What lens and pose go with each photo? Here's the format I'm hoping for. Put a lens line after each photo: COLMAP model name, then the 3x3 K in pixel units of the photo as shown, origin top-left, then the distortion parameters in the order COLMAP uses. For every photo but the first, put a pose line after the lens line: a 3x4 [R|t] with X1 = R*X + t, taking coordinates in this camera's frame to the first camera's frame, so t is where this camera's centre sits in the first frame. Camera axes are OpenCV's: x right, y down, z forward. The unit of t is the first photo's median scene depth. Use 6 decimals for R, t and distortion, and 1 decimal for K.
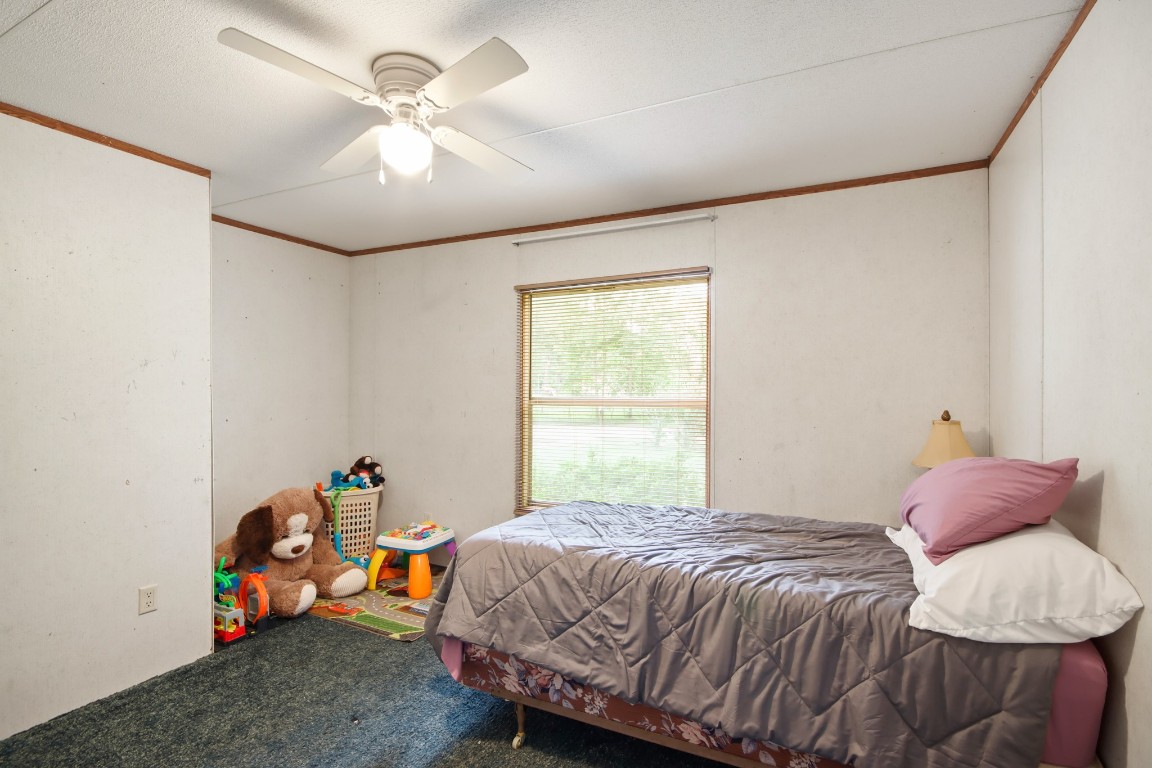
lens RADIAL K [[536.9, 0, 575.0], [0, 536.9, 370.1], [0, 0, 1]] dist [-0.001914, -0.005857]
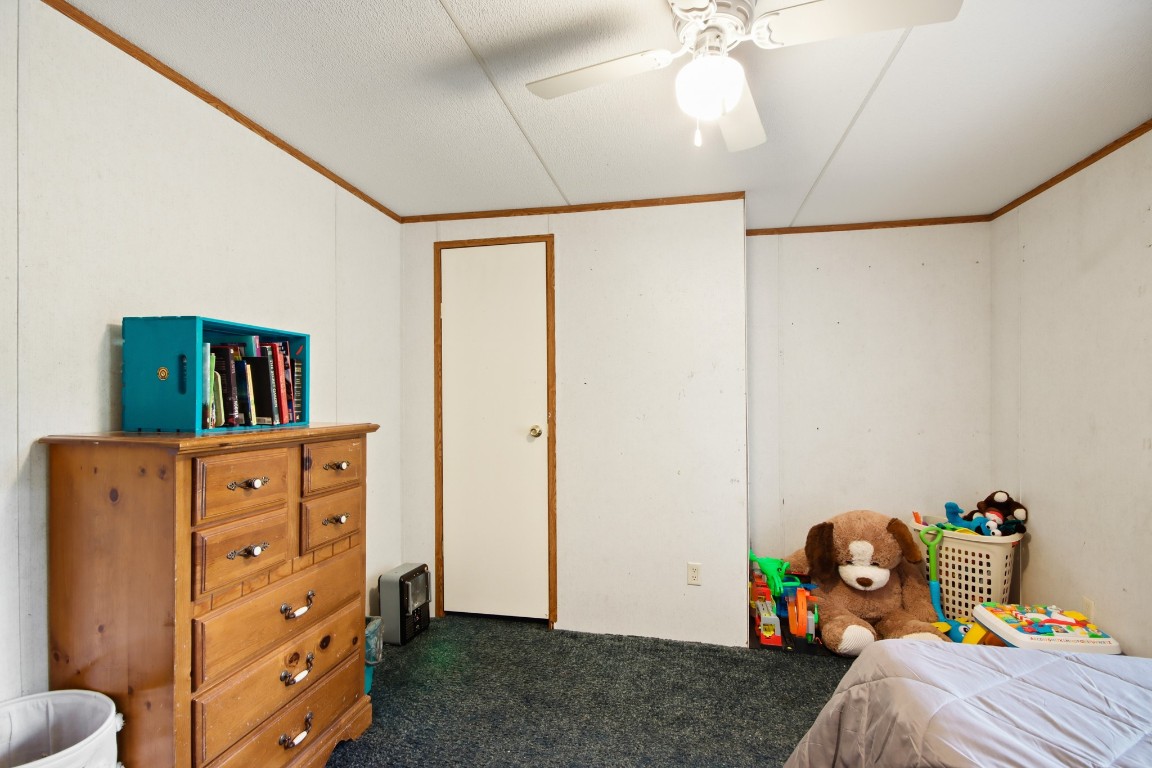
lens RADIAL K [[518.8, 0, 576.6], [0, 518.8, 396.3], [0, 0, 1]] dist [0.000418, -0.000239]
pose [[0.236158, -0.011483, -0.971647, 0.191332], [0.030112, 0.999536, -0.004494, 0.024278], [0.971248, -0.028197, 0.236394, 0.357720]]
